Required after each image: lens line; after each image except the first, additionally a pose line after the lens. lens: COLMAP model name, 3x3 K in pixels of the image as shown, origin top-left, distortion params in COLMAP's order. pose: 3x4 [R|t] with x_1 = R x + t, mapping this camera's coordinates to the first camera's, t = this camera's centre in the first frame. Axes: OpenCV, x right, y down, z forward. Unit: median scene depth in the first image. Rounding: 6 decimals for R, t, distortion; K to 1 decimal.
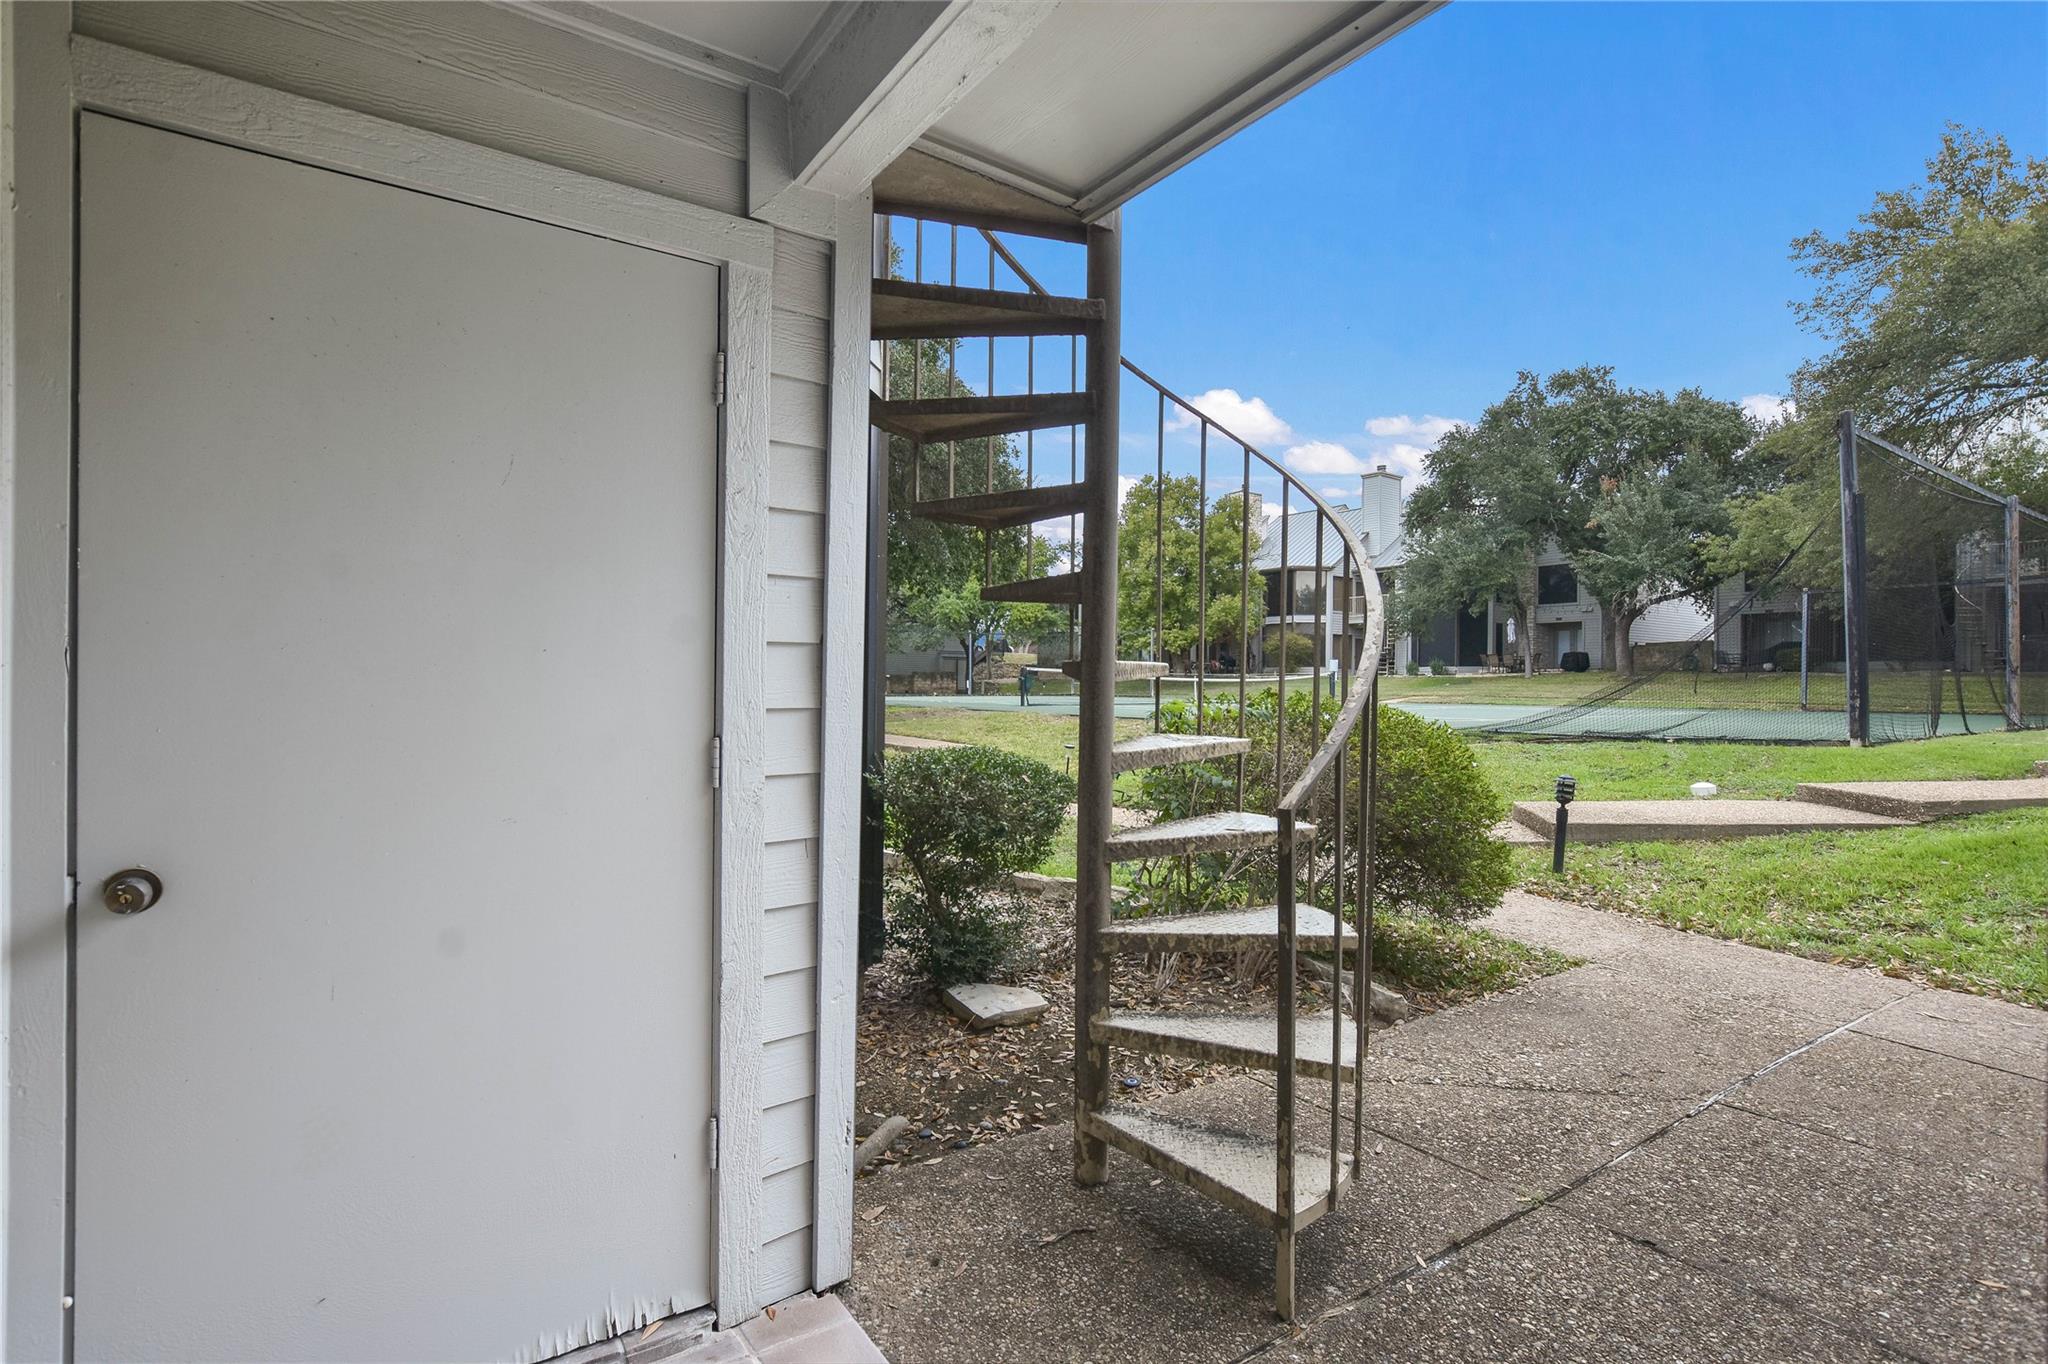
lens RADIAL K [[995.0, 0, 1022.7], [0, 995.0, 682.7], [0, 0, 1]] dist [-0.010262, 0.000579]
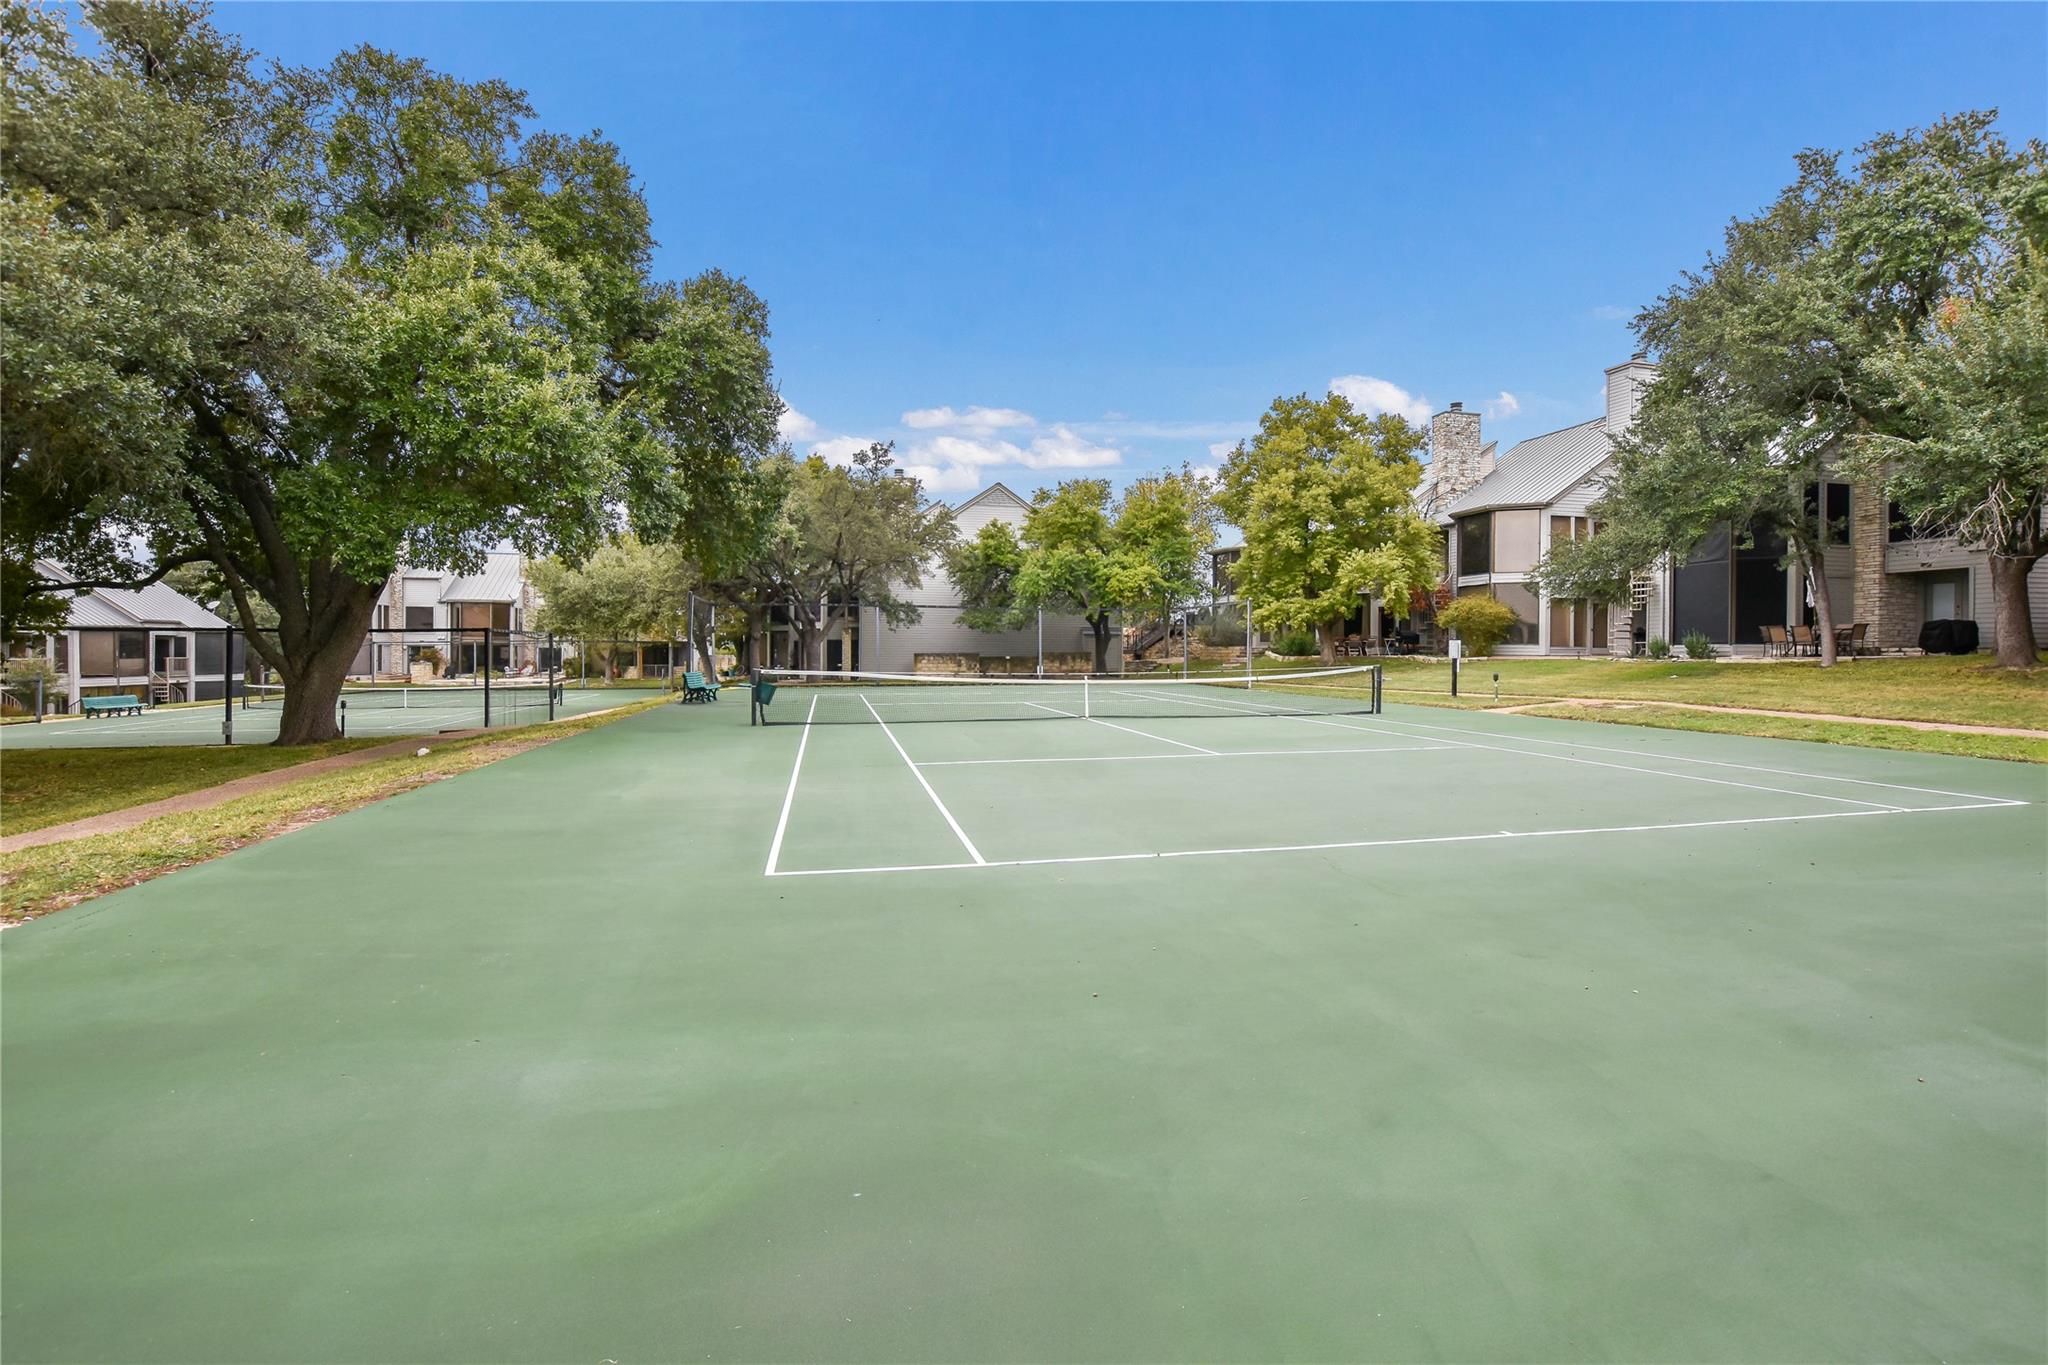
lens RADIAL K [[931.1, 0, 1026.6], [0, 931.1, 662.3], [0, 0, 1]] dist [-0.026865, 0.000090]
pose [[0.920657, -0.002009, -0.390366, 0.267865], [0.007810, 0.999881, 0.013274, -0.017604], [0.390293, -0.015269, 0.920564, 0.294691]]
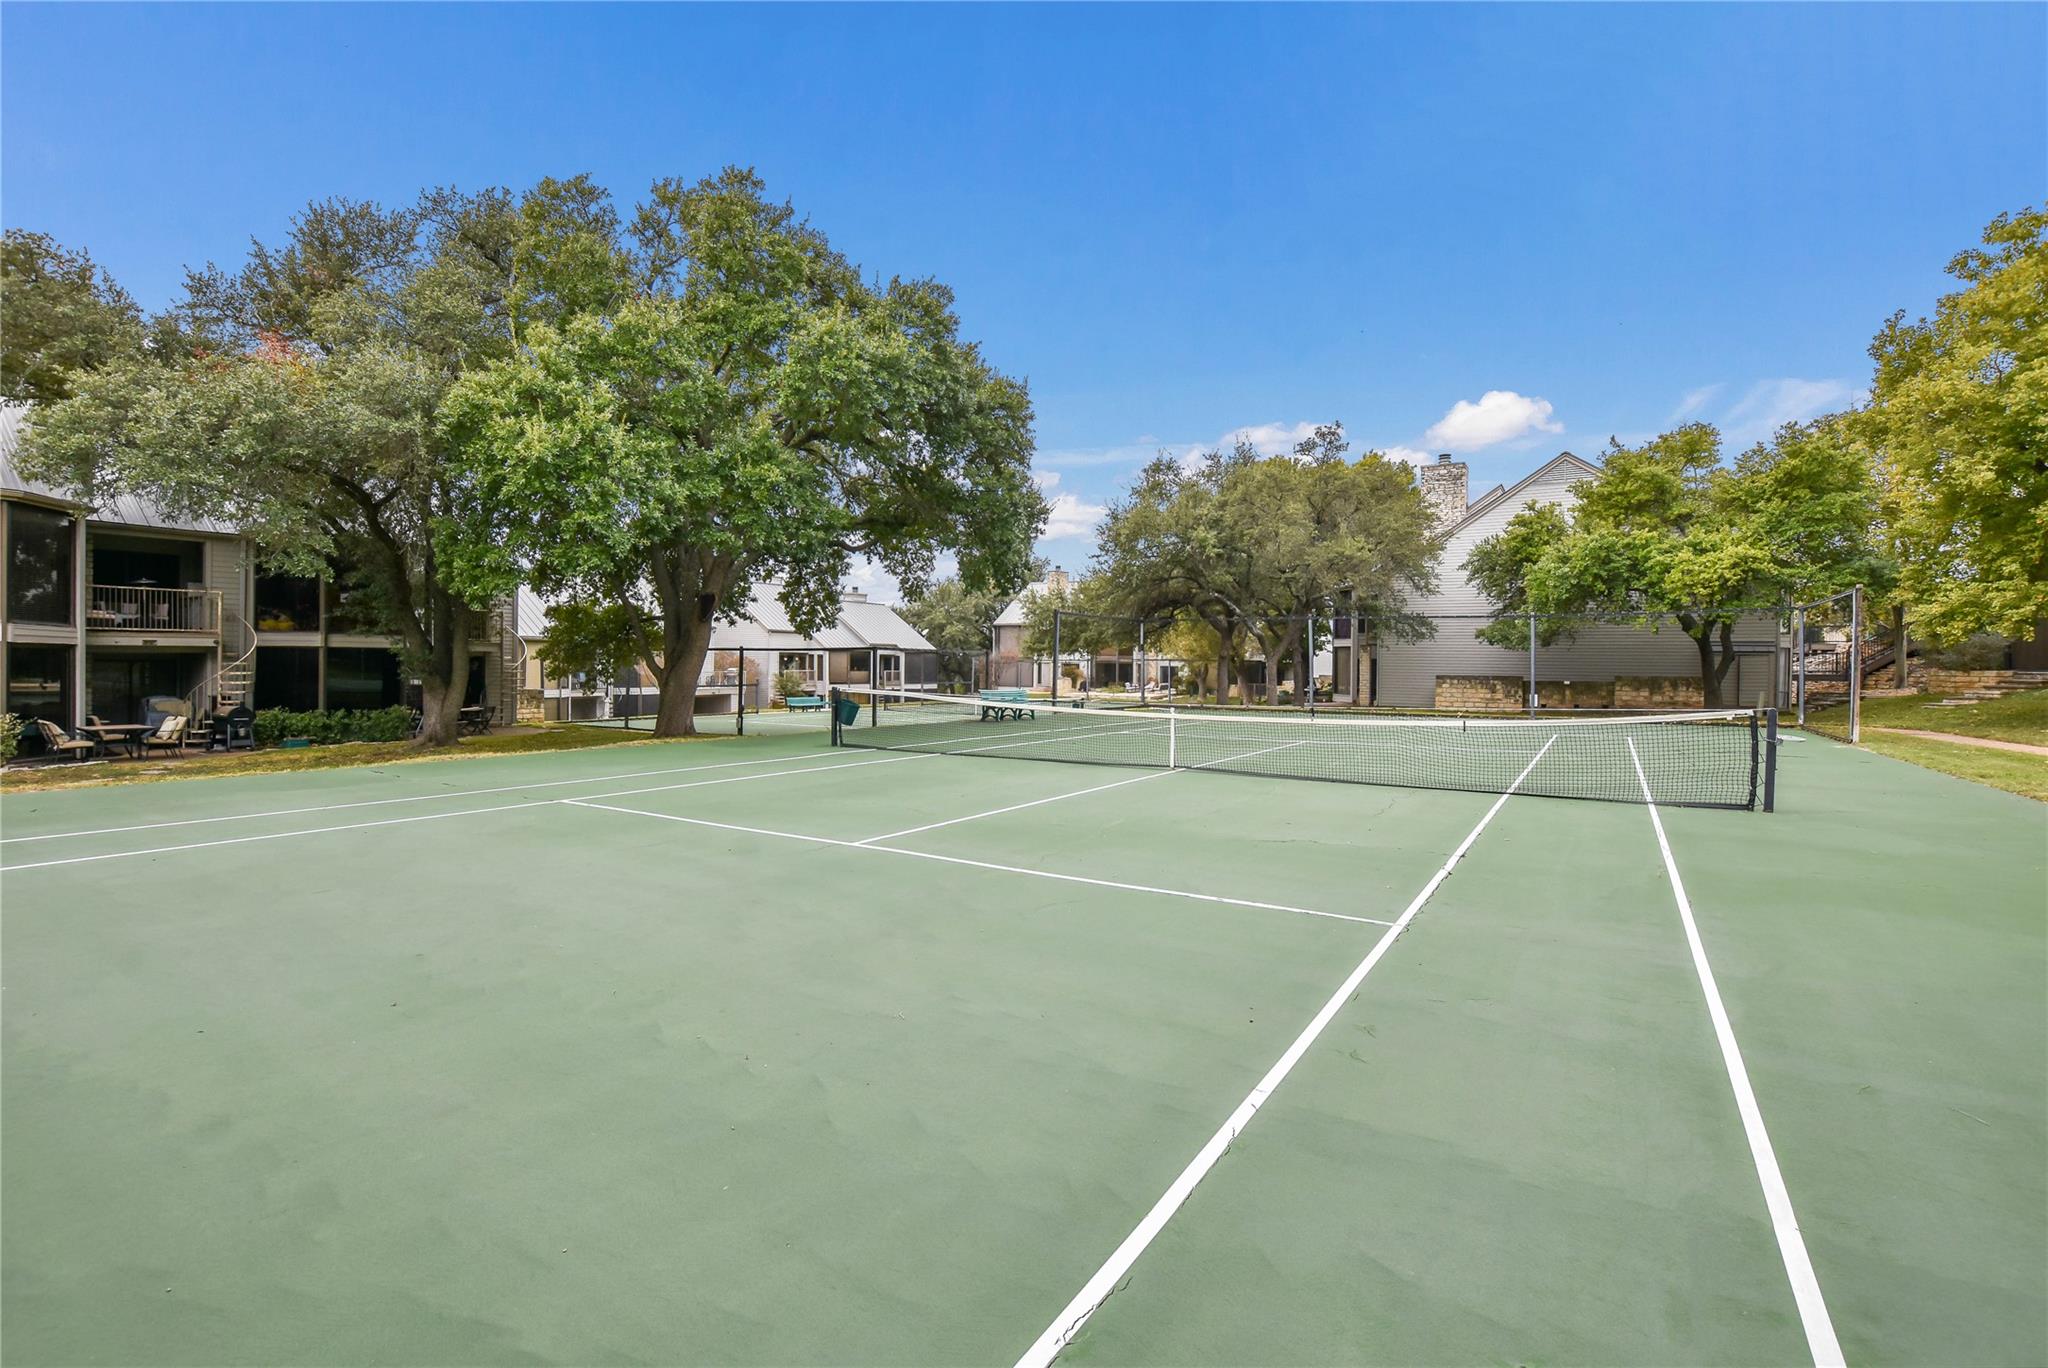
lens RADIAL K [[914.5, 0, 1015.6], [0, 914.5, 680.3], [0, 0, 1]] dist [-0.021517, 0.000831]
pose [[0.382100, 0.010657, -0.924060, 0.378452], [-0.004204, 0.999943, 0.009794, -0.016621], [0.924112, 0.000142, 0.382123, 0.544185]]
